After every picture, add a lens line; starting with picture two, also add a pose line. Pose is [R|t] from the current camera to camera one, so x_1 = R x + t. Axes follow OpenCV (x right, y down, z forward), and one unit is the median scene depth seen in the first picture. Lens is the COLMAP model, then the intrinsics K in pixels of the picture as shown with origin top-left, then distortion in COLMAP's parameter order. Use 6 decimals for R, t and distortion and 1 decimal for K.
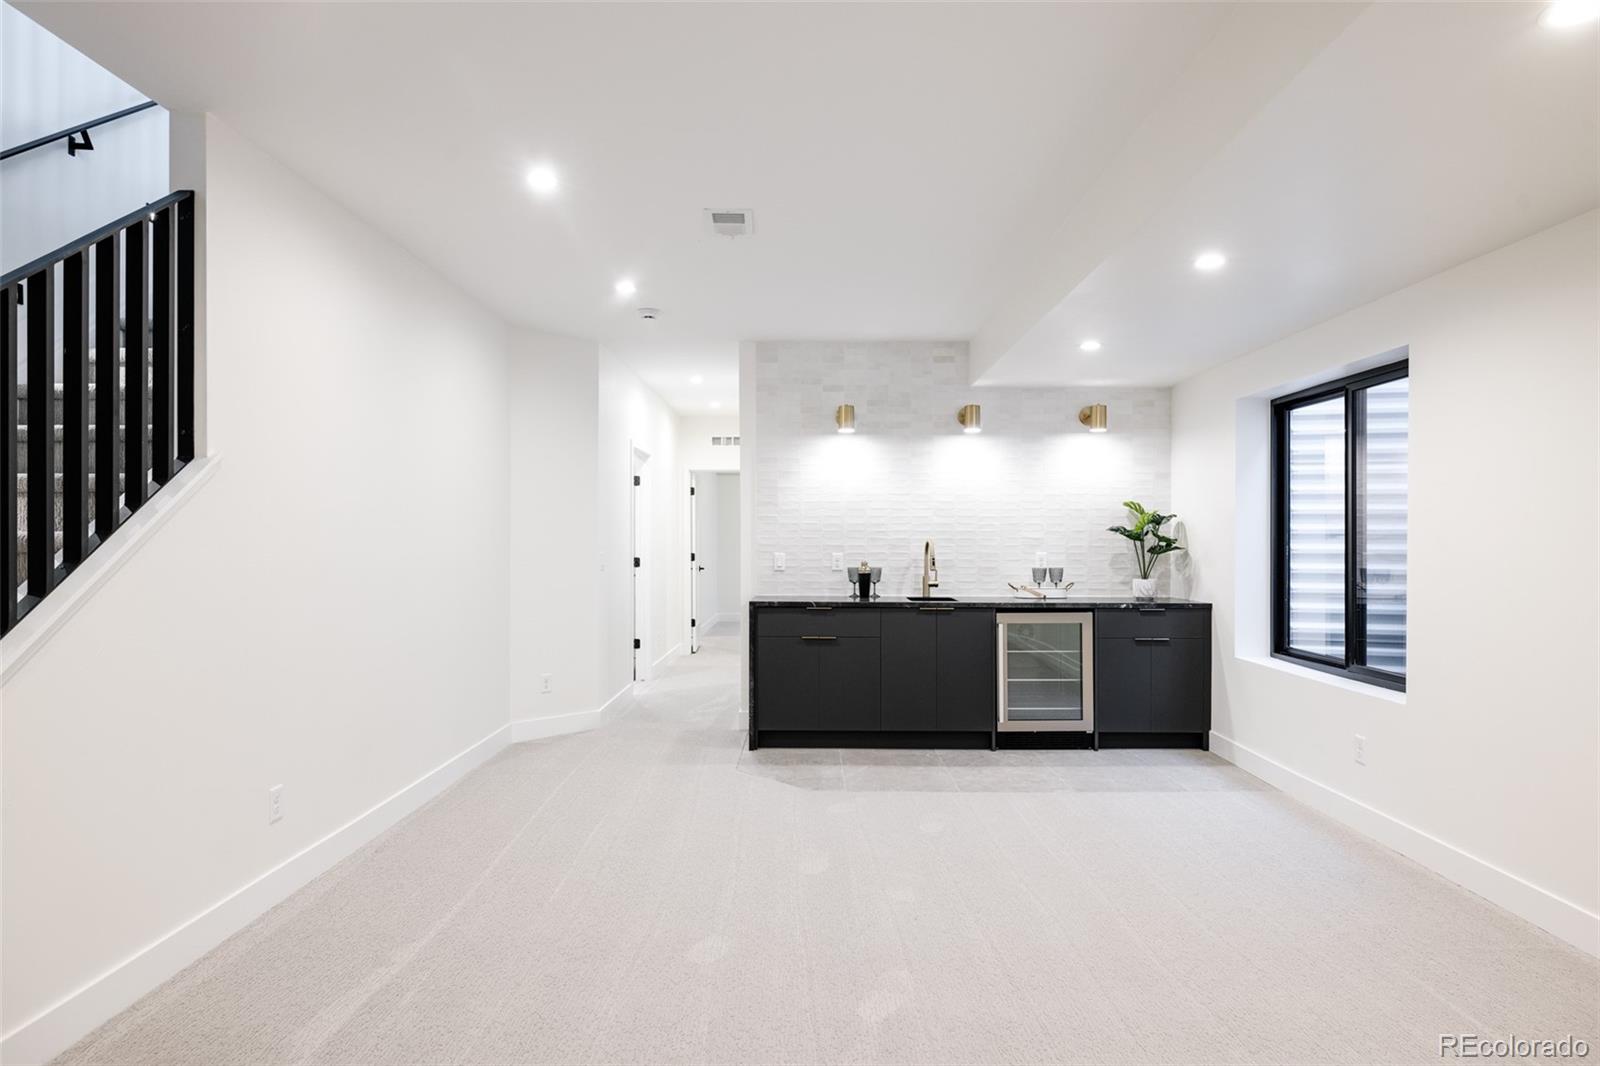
lens RADIAL K [[907.8, 0, 801.7], [0, 907.8, 545.1], [0, 0, 1]] dist [0.008100, 0.001203]
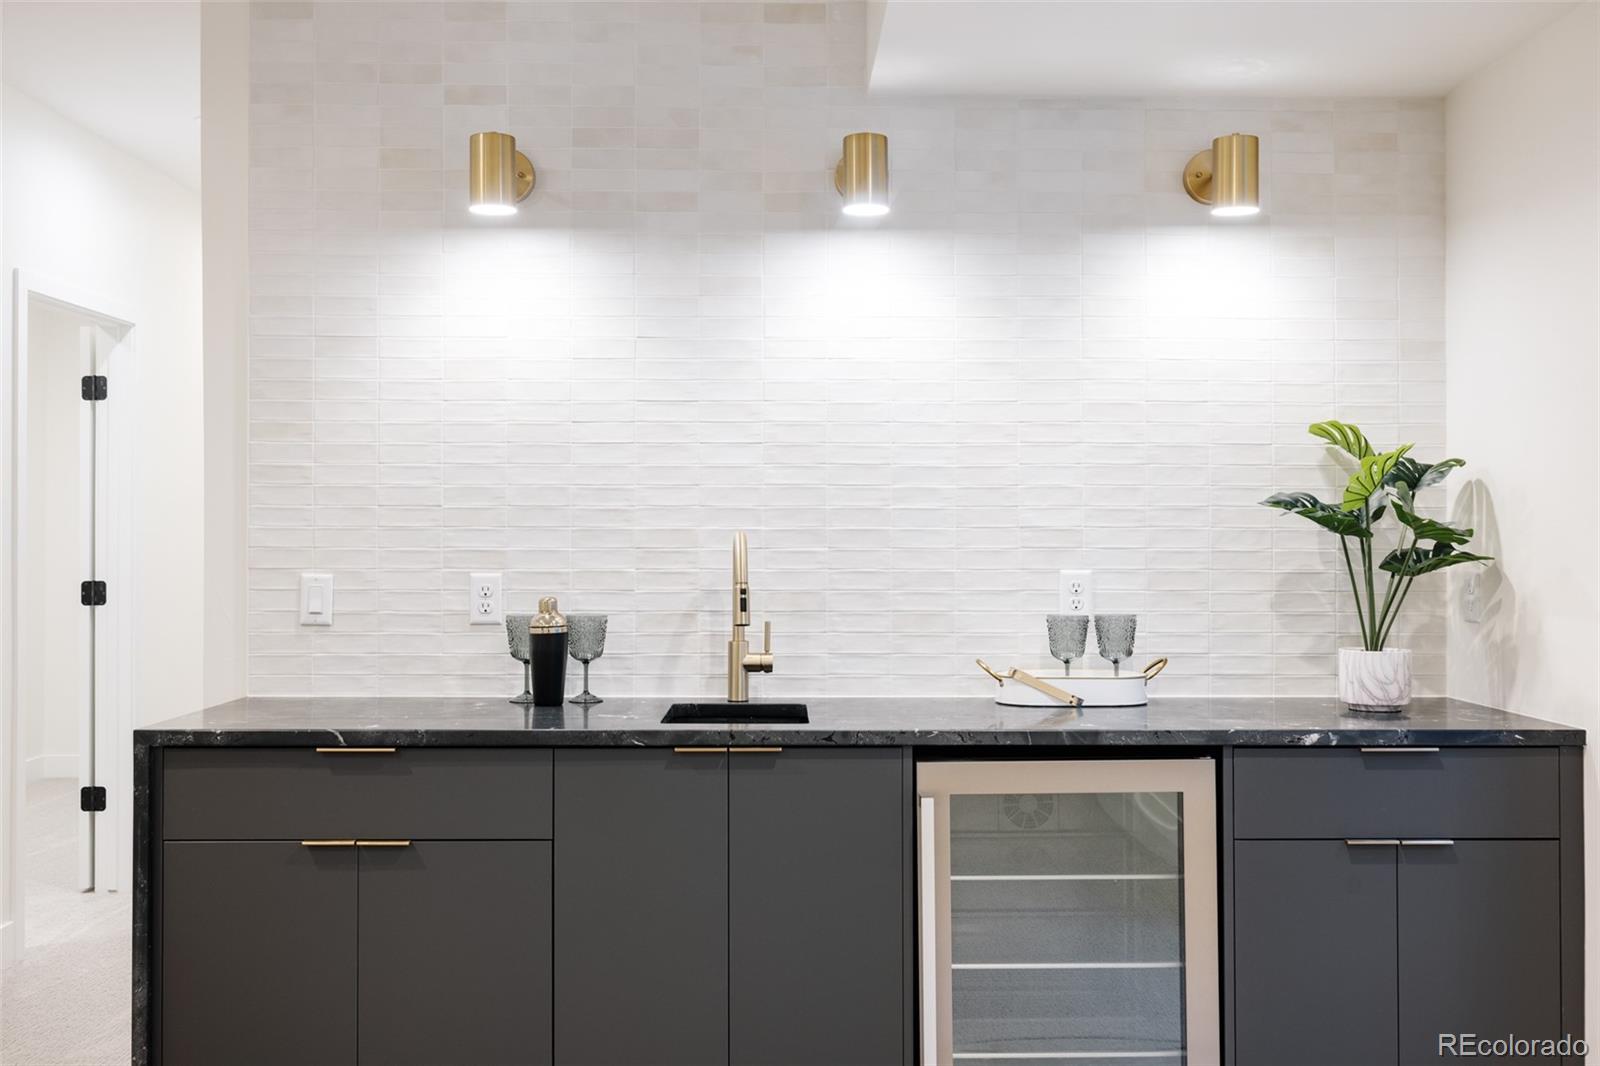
lens RADIAL K [[1588.9, 0, 798.1], [0, 1588.9, 522.9], [0, 0, 1]] dist [0.013030, 0.000000]
pose [[0.999664, -0.001324, 0.025894, 0.145446], [0.001703, 0.999892, -0.014614, -0.001140], [-0.025872, 0.014653, 0.999558, 0.405539]]
